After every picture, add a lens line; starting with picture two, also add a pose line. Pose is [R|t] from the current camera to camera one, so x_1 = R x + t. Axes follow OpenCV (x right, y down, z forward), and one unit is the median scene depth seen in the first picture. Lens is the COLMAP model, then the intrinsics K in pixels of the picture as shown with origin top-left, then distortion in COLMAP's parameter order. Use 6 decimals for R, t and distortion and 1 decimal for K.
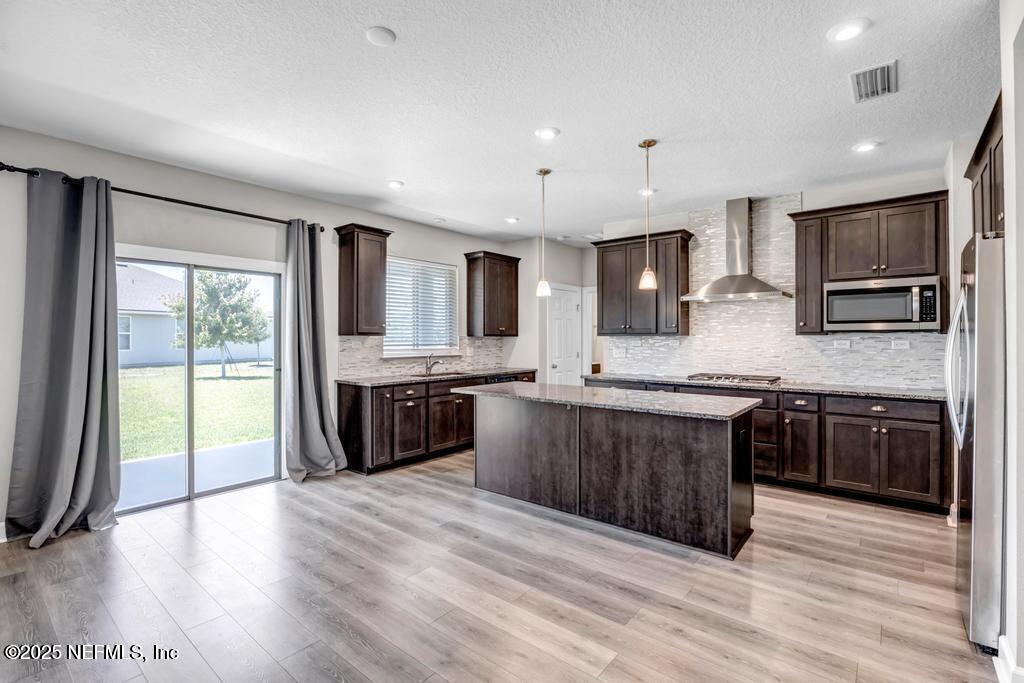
lens RADIAL K [[472.7, 0, 512.0], [0, 472.7, 341.5], [0, 0, 1]] dist [-0.014978, -0.000385]
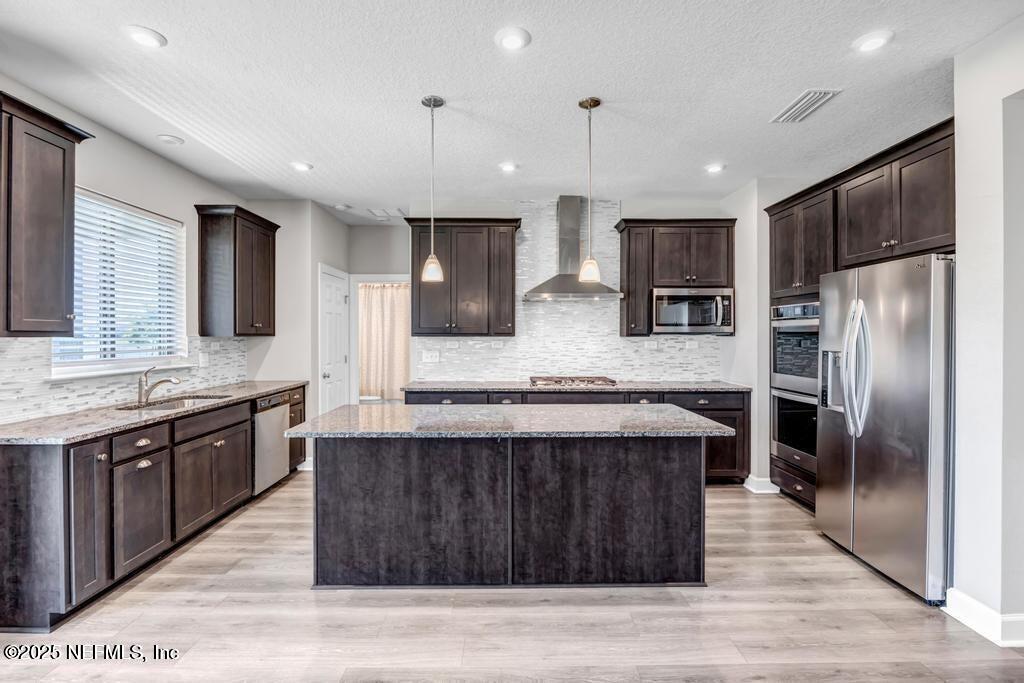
lens RADIAL K [[472.7, 0, 512.0], [0, 472.7, 341.5], [0, 0, 1]] dist [-0.014978, -0.000385]
pose [[0.762673, -0.007445, 0.646741, -0.313872], [0.003150, 0.999965, 0.007796, -0.013295], [-0.646776, -0.003909, 0.762670, 0.425444]]
